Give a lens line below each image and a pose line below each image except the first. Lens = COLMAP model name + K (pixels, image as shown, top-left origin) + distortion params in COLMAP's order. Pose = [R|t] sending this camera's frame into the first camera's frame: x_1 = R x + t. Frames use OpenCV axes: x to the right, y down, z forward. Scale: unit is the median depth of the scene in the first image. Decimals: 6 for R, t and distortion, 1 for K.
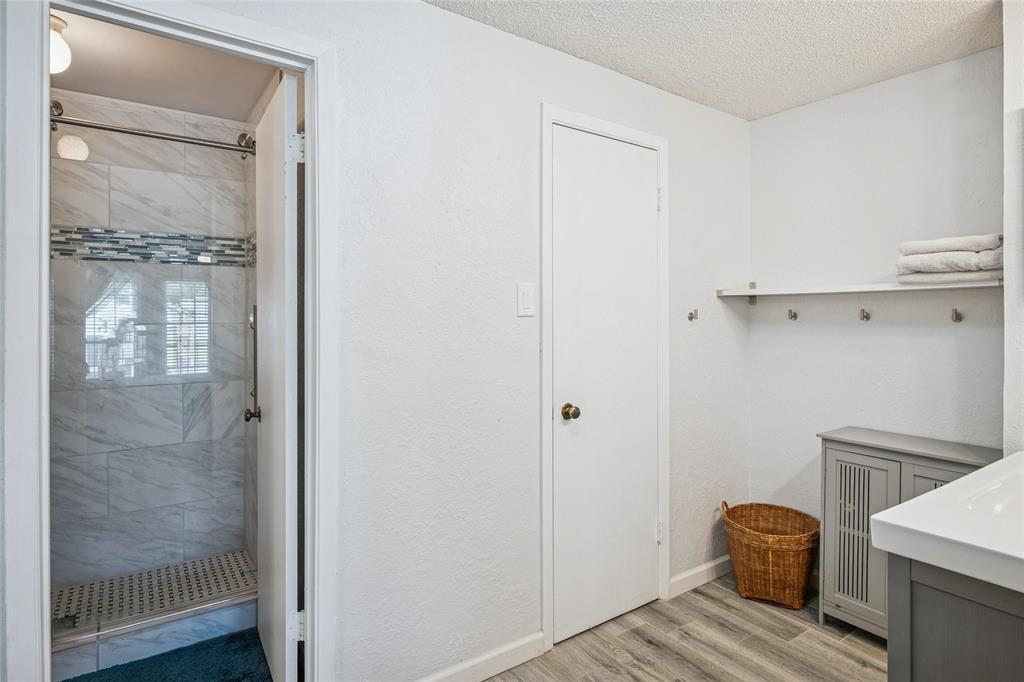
lens RADIAL K [[554.9, 0, 512.3], [0, 554.9, 336.9], [0, 0, 1]] dist [-0.000802, 0.000274]
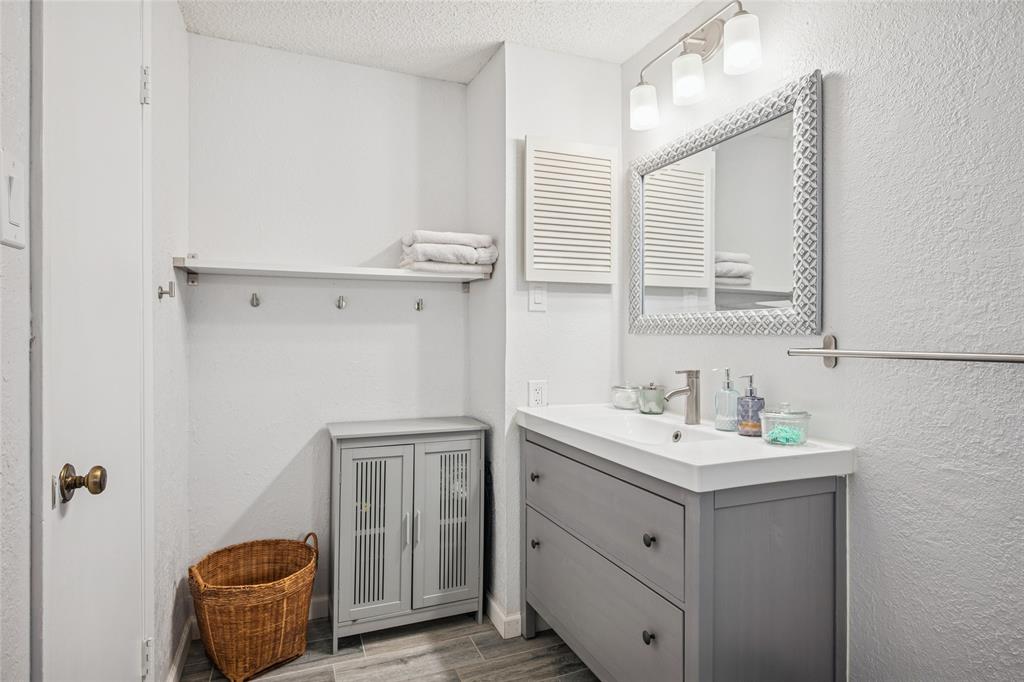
lens RADIAL K [[554.9, 0, 512.3], [0, 554.9, 336.9], [0, 0, 1]] dist [-0.000802, 0.000274]
pose [[0.210988, -0.008354, 0.977453, -0.241783], [0.030791, 0.999524, 0.001896, 0.028280], [-0.977004, 0.029697, 0.211145, 0.546863]]
